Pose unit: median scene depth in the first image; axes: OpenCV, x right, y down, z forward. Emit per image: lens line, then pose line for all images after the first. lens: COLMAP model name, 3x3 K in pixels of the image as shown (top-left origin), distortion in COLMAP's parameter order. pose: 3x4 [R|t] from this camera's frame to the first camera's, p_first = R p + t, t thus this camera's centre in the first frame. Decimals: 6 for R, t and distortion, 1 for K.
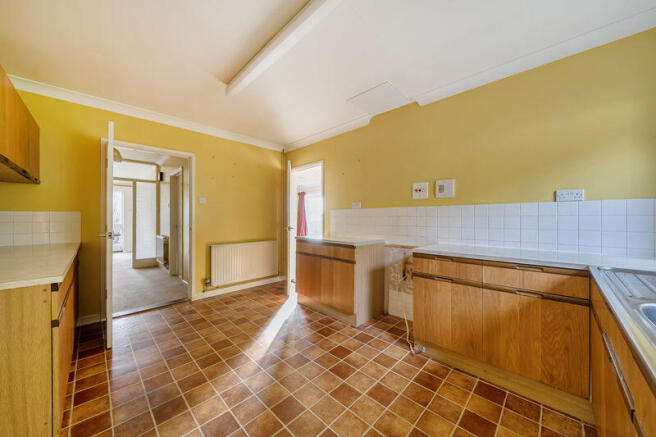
lens RADIAL K [[226.4, 0, 326.2], [0, 226.4, 219.6], [0, 0, 1]] dist [0.000344, 0.000160]
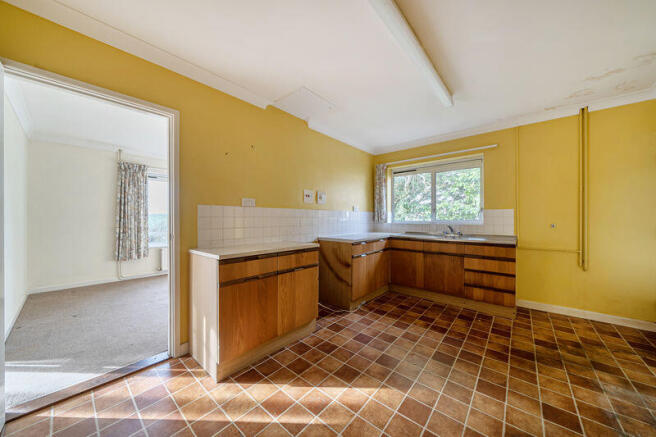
lens RADIAL K [[226.4, 0, 324.7], [0, 226.4, 219.1], [0, 0, 1]] dist [0.000344, 0.000160]
pose [[-0.053447, -0.007258, 0.998544, -0.885095], [0.002771, 0.999969, 0.007417, -0.014340], [-0.998567, 0.003164, -0.053425, 1.058895]]
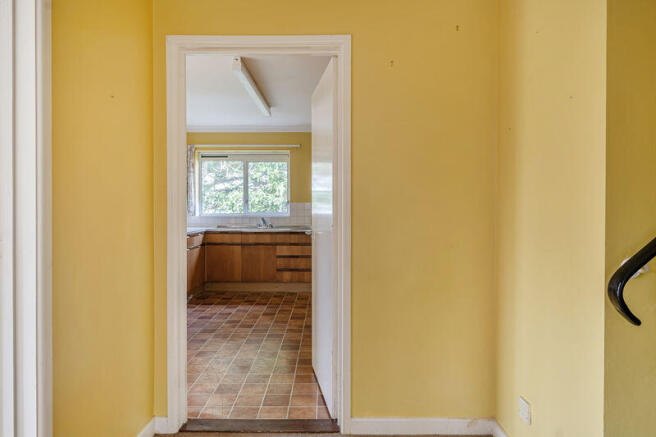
lens RADIAL K [[420.3, 0, 329.9], [0, 420.3, 216.3], [0, 0, 1]] dist [0.010309, 0.000540]
pose [[-0.702328, -0.016515, 0.711662, -1.764450], [-0.002562, 0.999783, 0.020673, -0.027635], [-0.711849, 0.012696, -0.702218, 1.816783]]
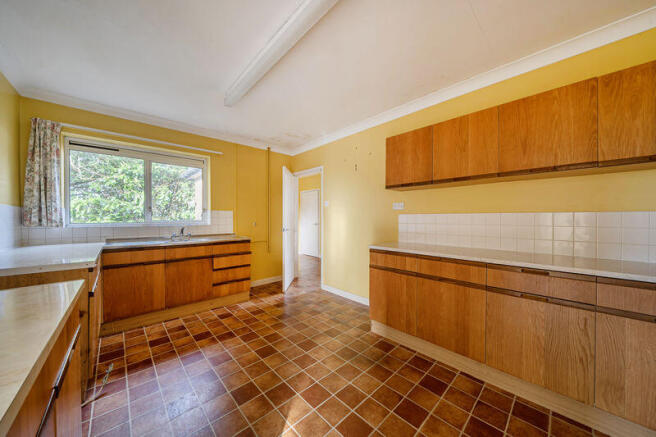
lens RADIAL K [[226.4, 0, 330.7], [0, 226.4, 219.3], [0, 0, 1]] dist [0.000344, 0.000160]
pose [[-0.998543, -0.006284, 0.053595, -0.384688], [-0.005762, 0.999935, 0.009884, -0.022454], [-0.053654, 0.009561, -0.998514, 1.439329]]
